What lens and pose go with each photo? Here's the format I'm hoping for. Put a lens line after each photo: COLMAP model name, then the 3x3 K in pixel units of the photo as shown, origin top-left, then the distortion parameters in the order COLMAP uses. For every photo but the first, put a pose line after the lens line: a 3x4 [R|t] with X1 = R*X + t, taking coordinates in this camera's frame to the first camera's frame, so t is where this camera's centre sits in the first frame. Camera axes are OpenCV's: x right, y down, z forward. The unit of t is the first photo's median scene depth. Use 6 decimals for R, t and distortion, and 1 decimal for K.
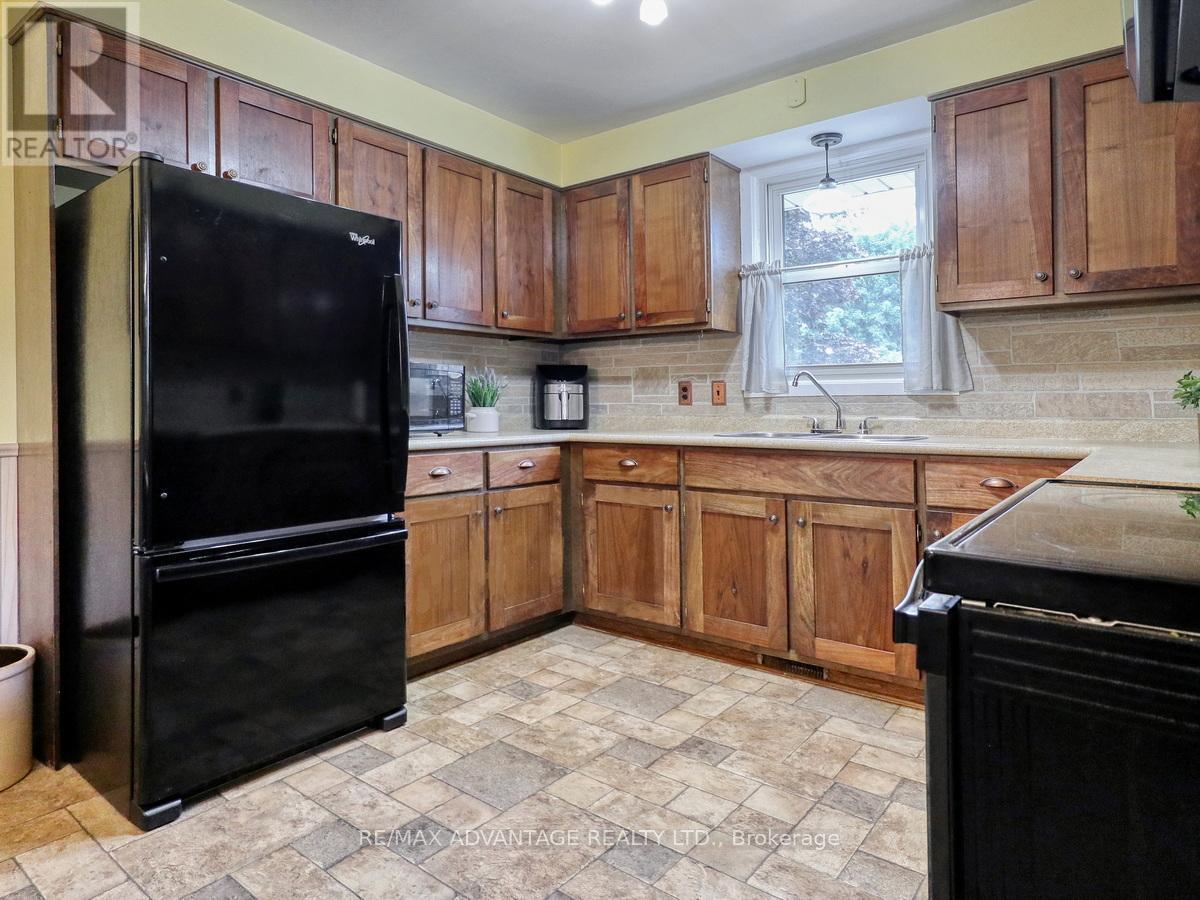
lens RADIAL K [[704.4, 0, 599.7], [0, 704.4, 397.9], [0, 0, 1]] dist [-0.002826, 0.000378]
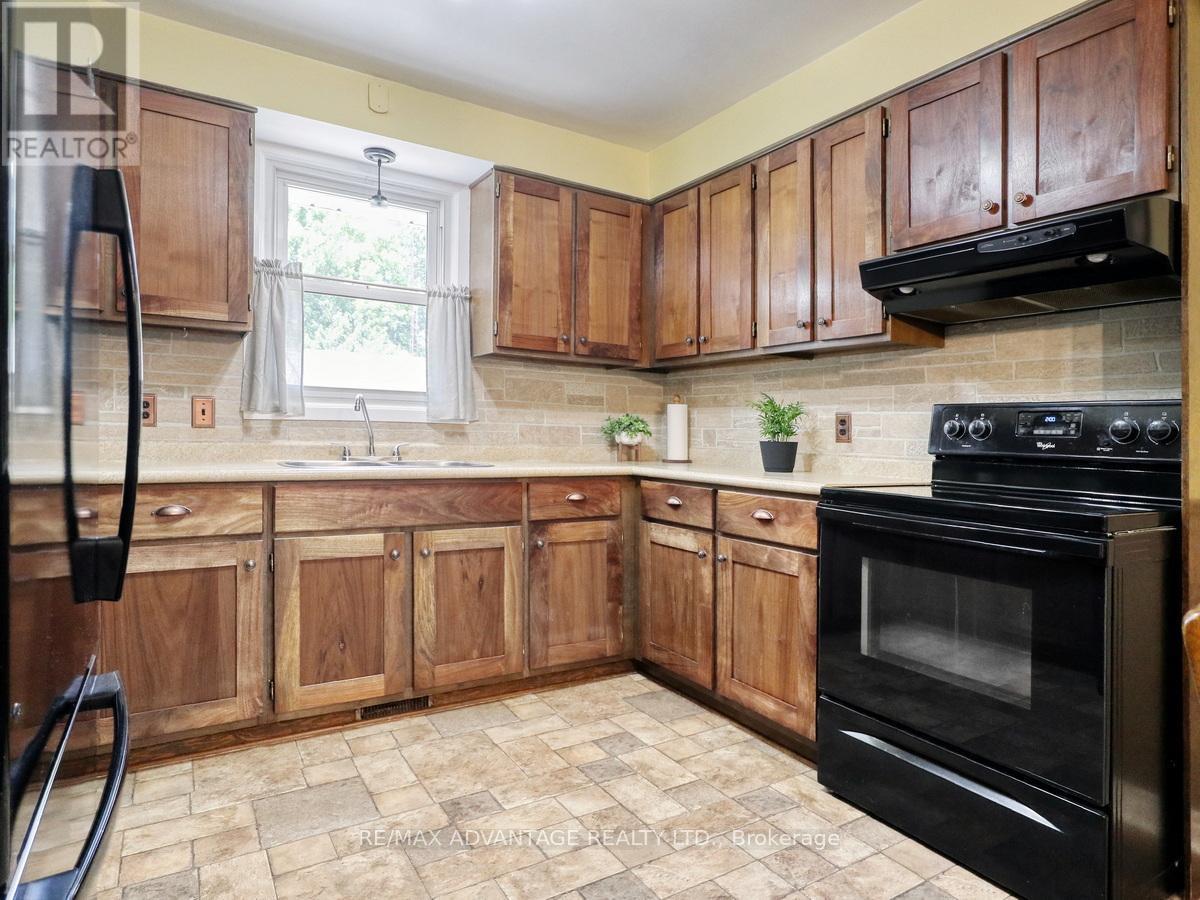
lens RADIAL K [[721.4, 0, 603.2], [0, 721.4, 421.4], [0, 0, 1]] dist [-0.005956, 0.000471]
pose [[0.338904, 0.024497, 0.940502, -0.571319], [-0.032961, 0.999356, -0.014153, 0.000442], [-0.940243, -0.026204, 0.339493, 0.430423]]
